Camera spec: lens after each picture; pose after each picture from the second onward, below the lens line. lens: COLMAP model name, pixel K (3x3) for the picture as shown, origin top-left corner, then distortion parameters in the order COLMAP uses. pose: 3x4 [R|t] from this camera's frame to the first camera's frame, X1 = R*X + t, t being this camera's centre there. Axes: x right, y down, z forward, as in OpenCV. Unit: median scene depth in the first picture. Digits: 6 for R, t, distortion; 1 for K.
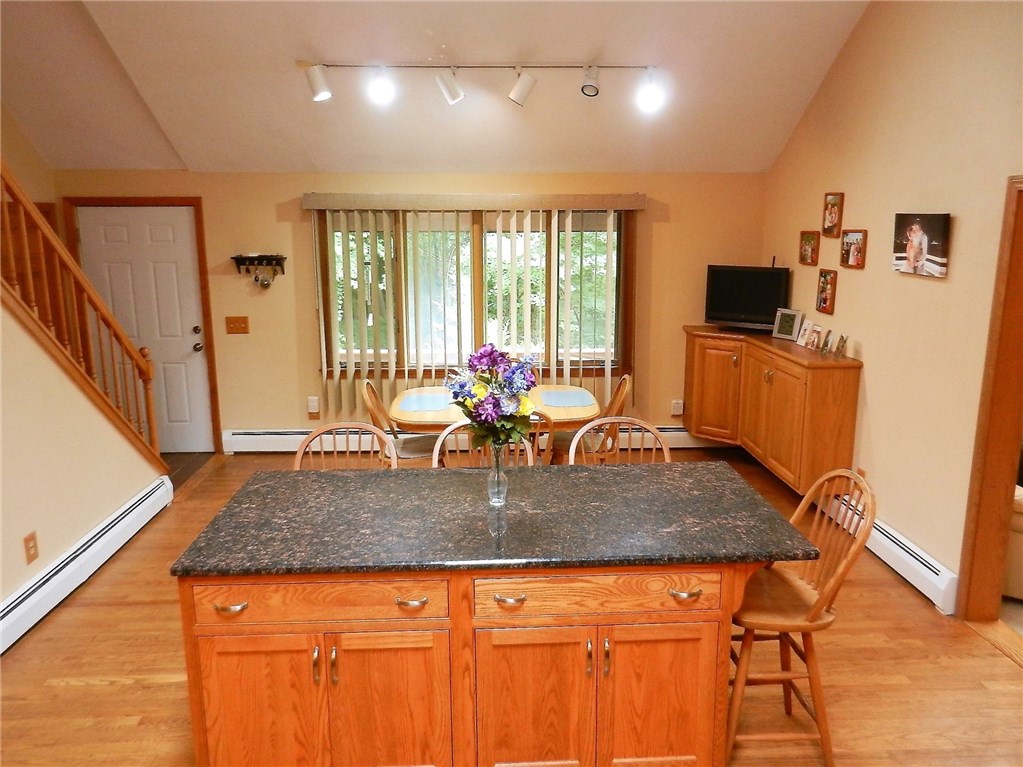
lens RADIAL K [[756.8, 0, 513.4], [0, 756.8, 381.1], [0, 0, 1]] dist [0.015597, 0.007881]
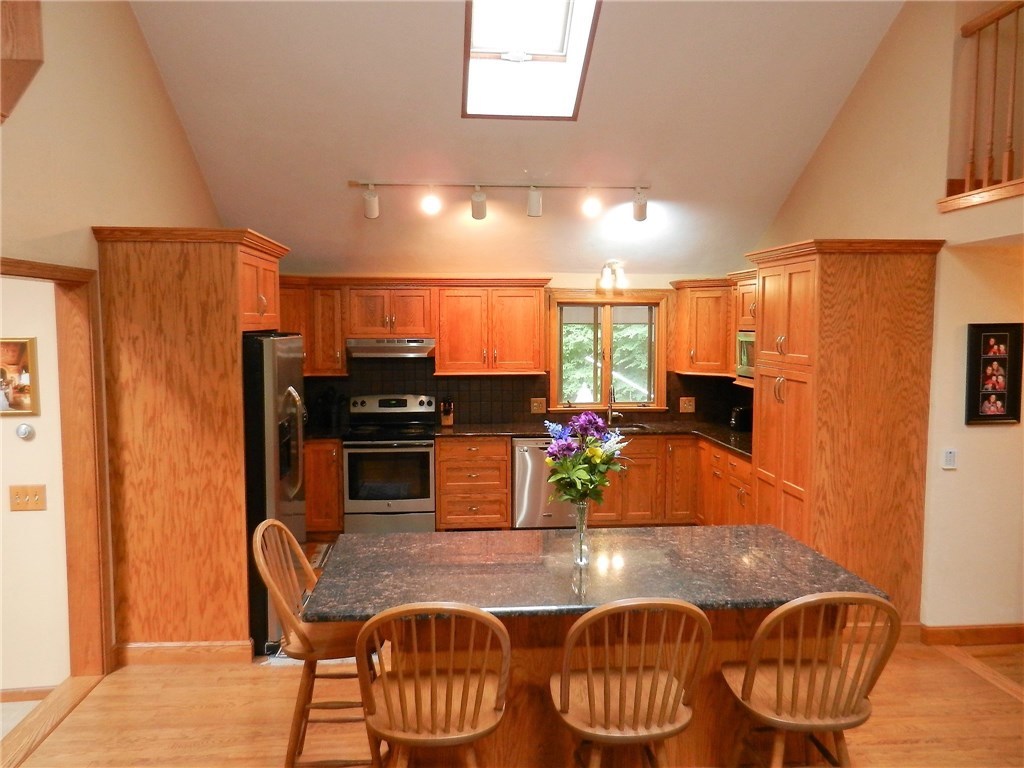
lens RADIAL K [[757.5, 0, 512.1], [0, 757.5, 382.1], [0, 0, 1]] dist [0.015597, 0.007881]
pose [[-0.998714, 0.006052, -0.050337, 0.121439], [-0.008217, 0.960399, 0.278506, -0.358465], [0.050029, 0.278562, -0.959114, 1.840314]]
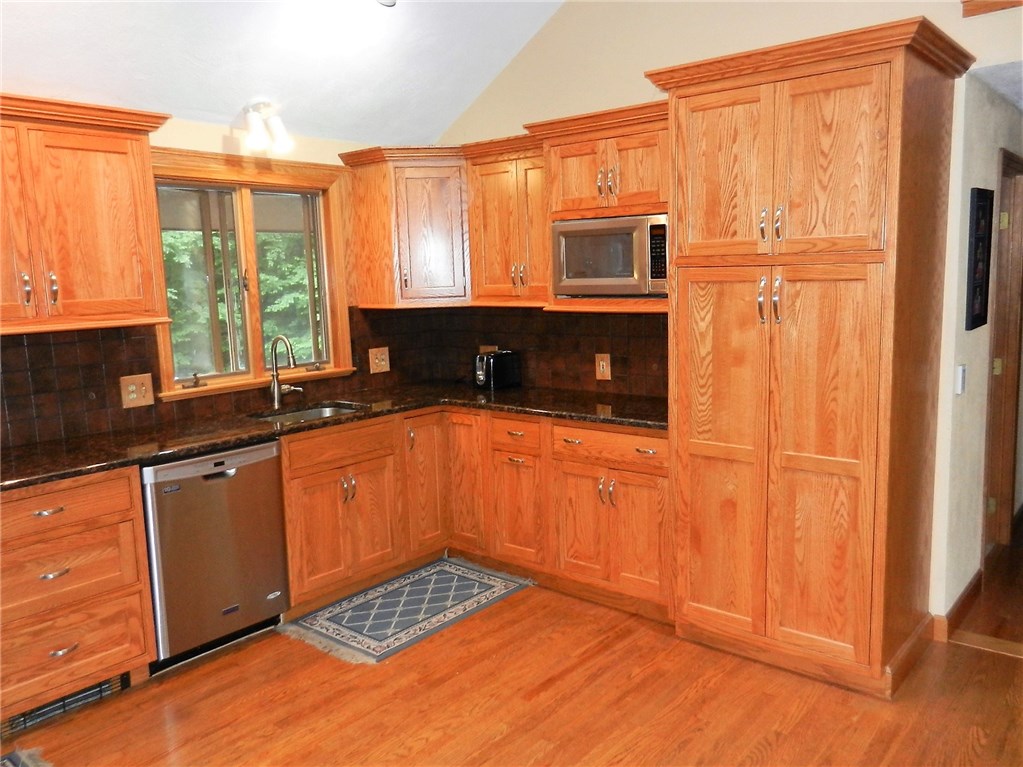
lens RADIAL K [[819.9, 0, 514.4], [0, 819.9, 381.2], [0, 0, 1]] dist [0.007229, -0.000804]
pose [[-0.672288, 0.122161, -0.730140, 0.309476], [-0.119491, 0.955451, 0.269881, -0.175104], [0.730582, 0.268683, -0.627741, 1.221151]]
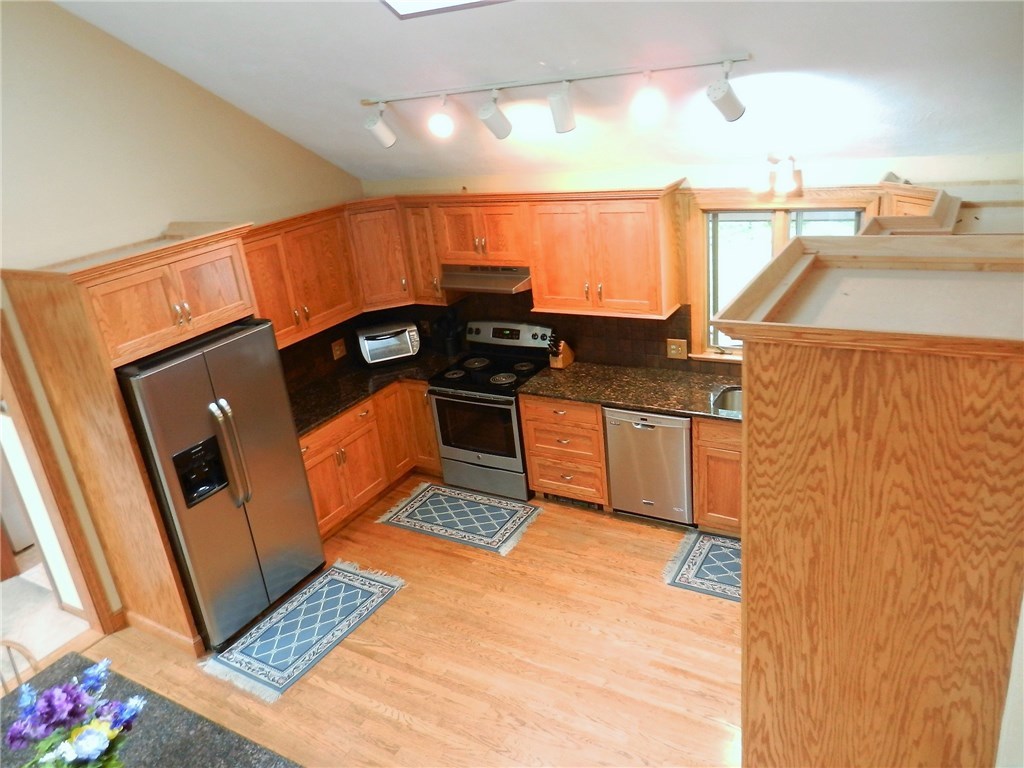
lens RADIAL K [[757.5, 0, 504.9], [0, 757.5, 388.2], [0, 0, 1]] dist [0.015597, 0.007881]
pose [[-0.830702, -0.120394, 0.543543, -0.371361], [0.218931, 0.827027, 0.517779, -0.475998], [-0.511863, 0.549119, -0.660655, 1.358952]]
